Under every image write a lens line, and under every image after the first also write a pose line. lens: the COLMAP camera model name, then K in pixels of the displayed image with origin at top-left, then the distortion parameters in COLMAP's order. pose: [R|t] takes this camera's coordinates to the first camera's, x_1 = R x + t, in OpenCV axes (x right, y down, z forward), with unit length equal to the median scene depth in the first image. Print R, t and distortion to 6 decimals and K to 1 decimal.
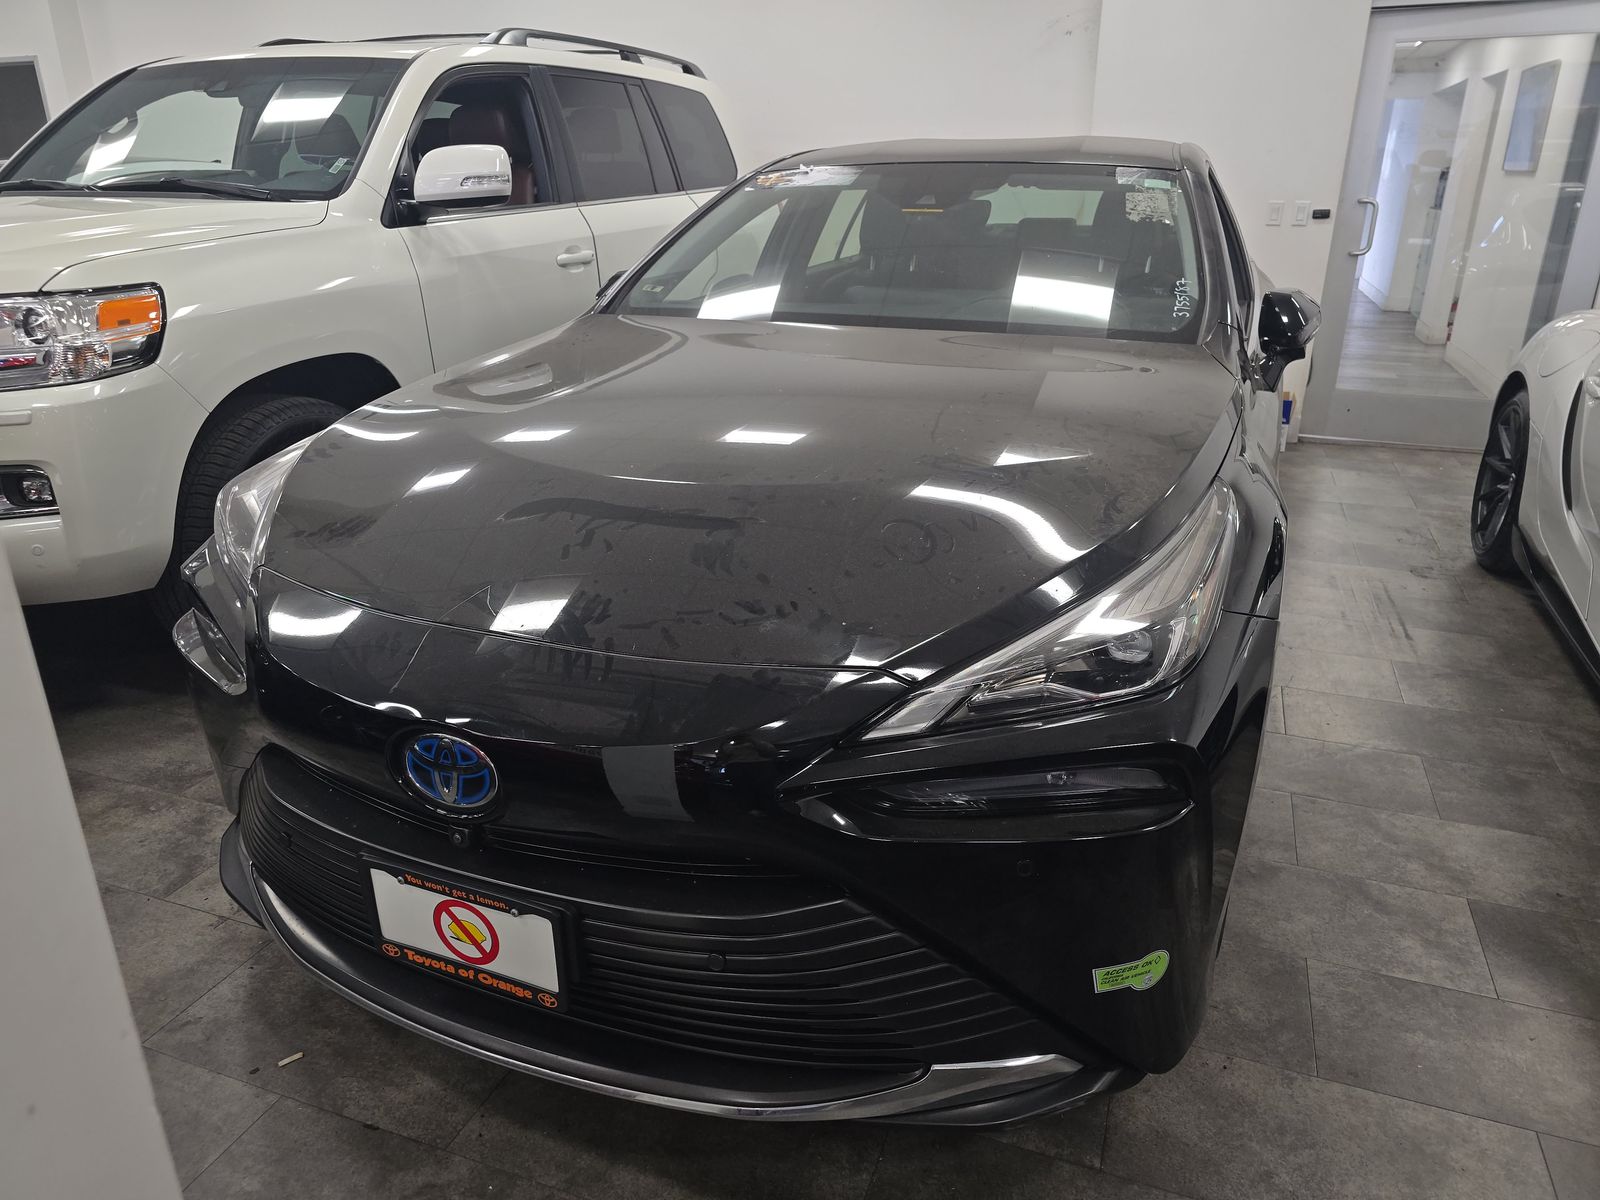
lens RADIAL K [[1076.5, 0, 793.2], [0, 1076.5, 595.3], [0, 0, 1]] dist [0.034024, -0.026138]
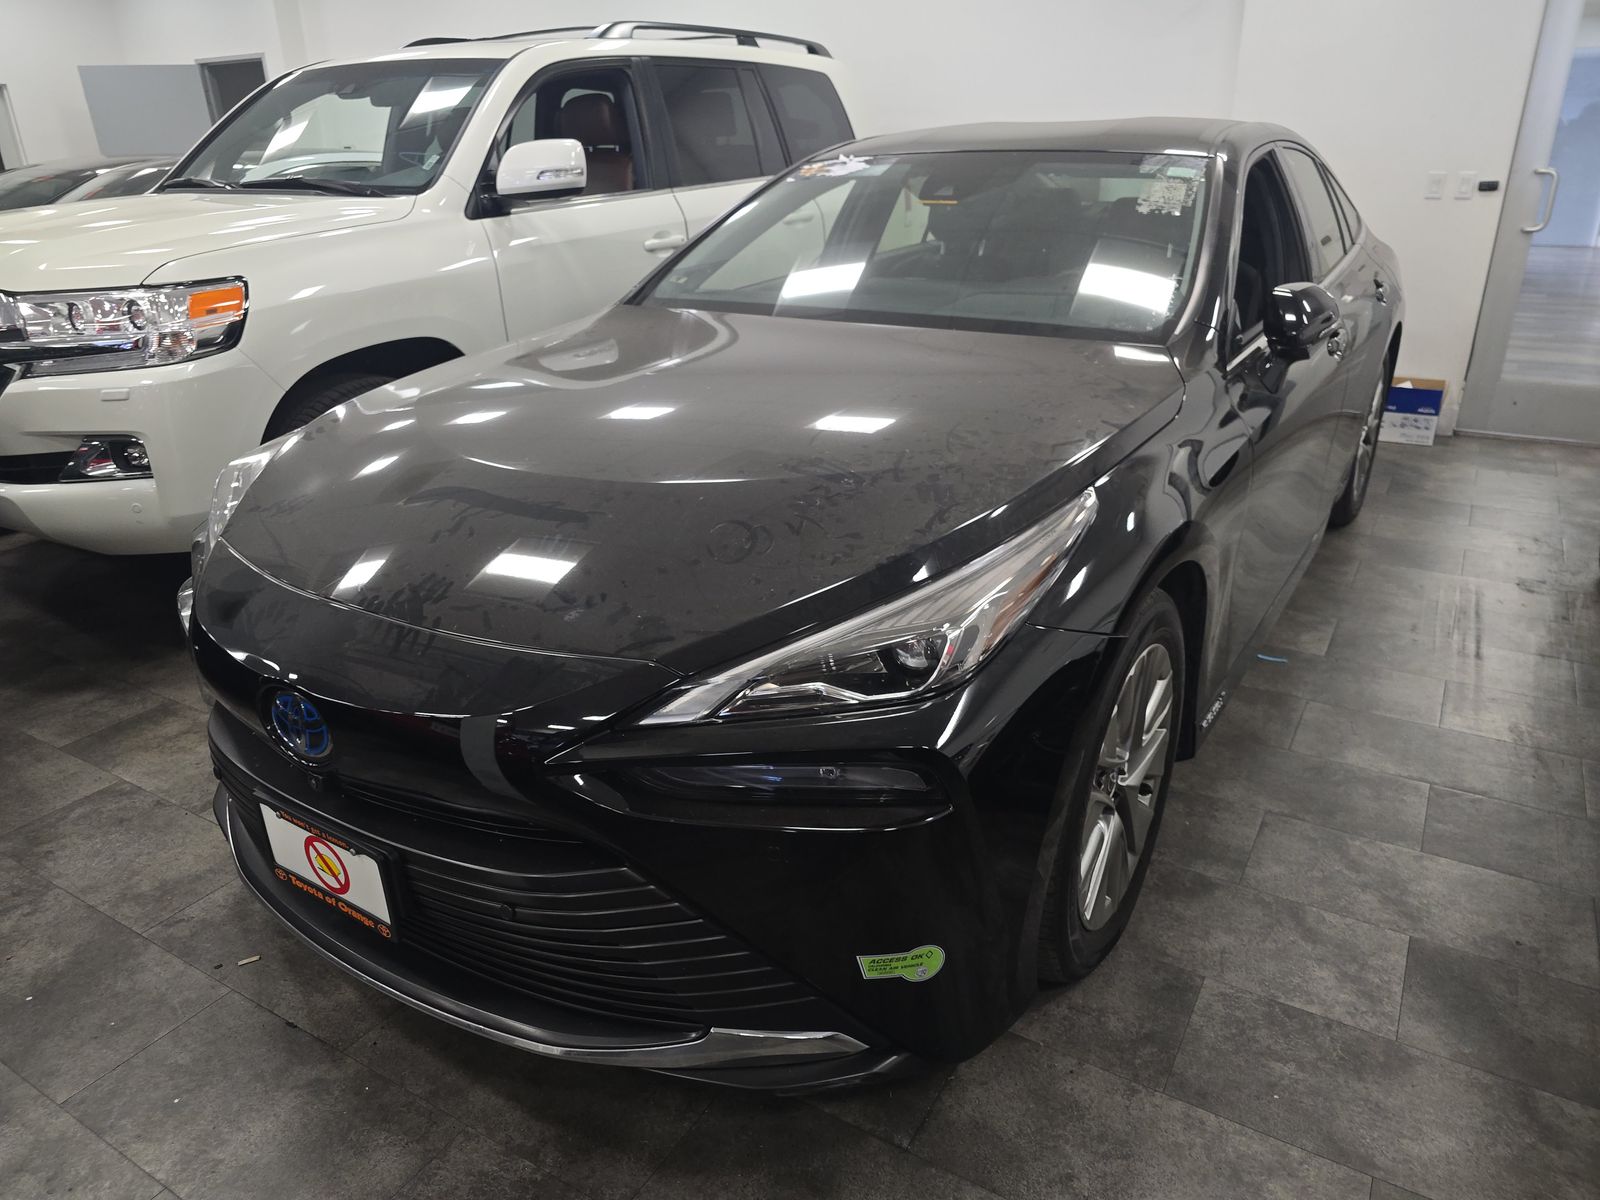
lens RADIAL K [[1076.5, 0, 795.9], [0, 1076.5, 597.4], [0, 0, 1]] dist [0.034024, -0.026138]
pose [[0.982905, 0.053757, -0.176090, 0.250793], [-0.048582, 0.998255, 0.033571, -0.023600], [0.177587, -0.024442, 0.983802, -0.024767]]
